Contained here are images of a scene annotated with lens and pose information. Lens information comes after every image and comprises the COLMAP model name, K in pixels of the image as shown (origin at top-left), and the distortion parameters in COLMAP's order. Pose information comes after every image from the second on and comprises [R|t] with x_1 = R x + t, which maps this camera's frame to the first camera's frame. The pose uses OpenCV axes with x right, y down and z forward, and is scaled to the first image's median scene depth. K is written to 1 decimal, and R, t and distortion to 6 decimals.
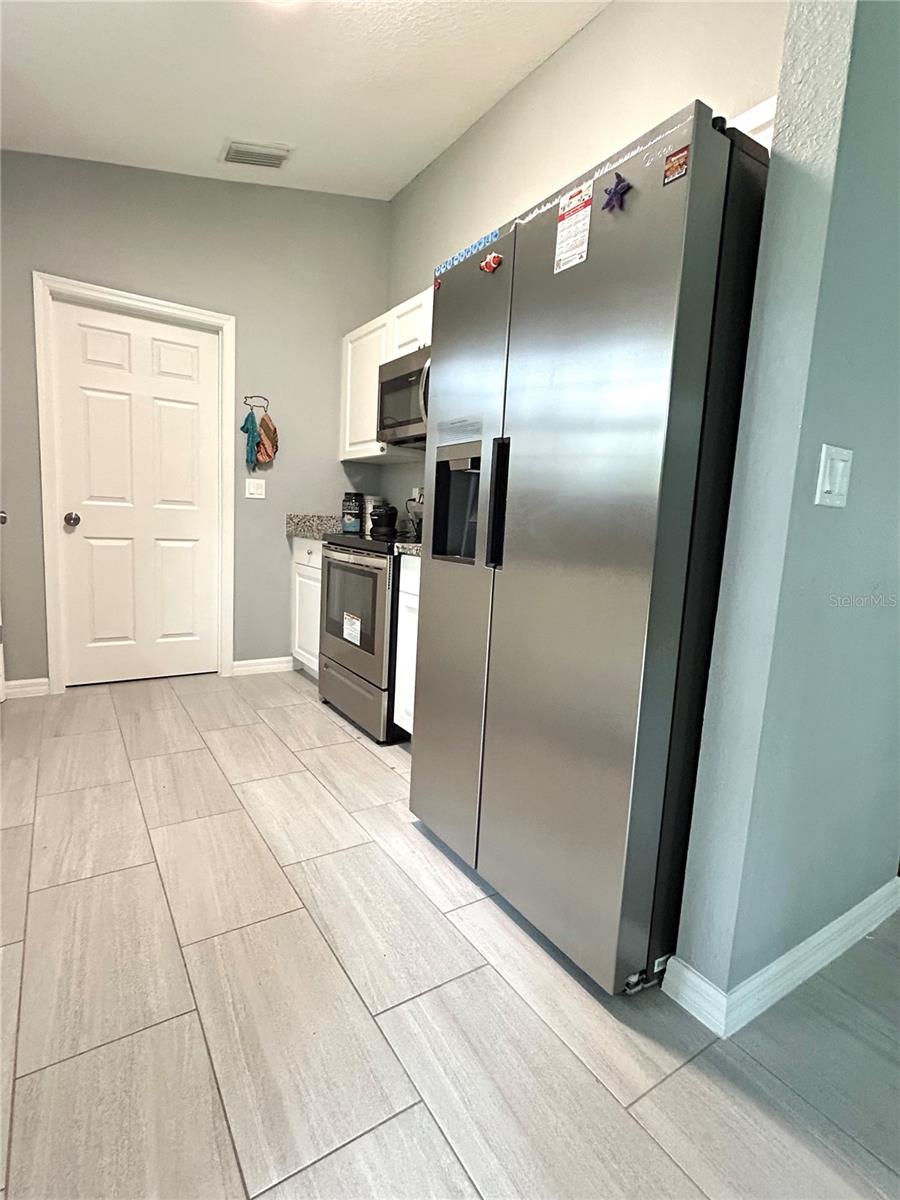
lens RADIAL K [[583.5, 0, 447.7], [0, 583.5, 594.9], [0, 0, 1]] dist [-0.000008, -0.000277]
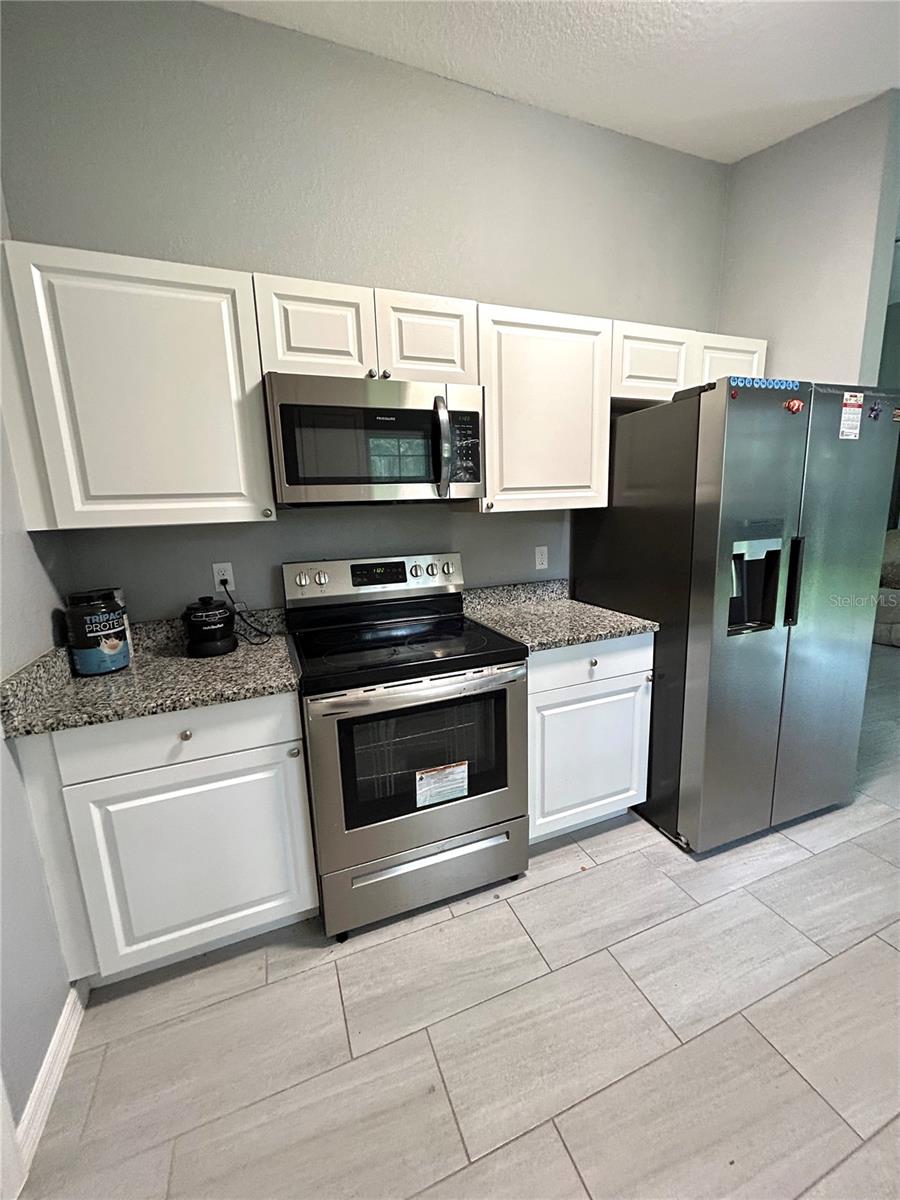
lens RADIAL K [[483.9, 0, 449.9], [0, 483.9, 599.1], [0, 0, 1]] dist [0.002667, -0.000059]
pose [[0.202126, -0.244436, 0.948365, -1.055265], [0.172725, 0.962070, 0.211156, -0.442386], [-0.964008, 0.121127, 0.236680, 1.327031]]
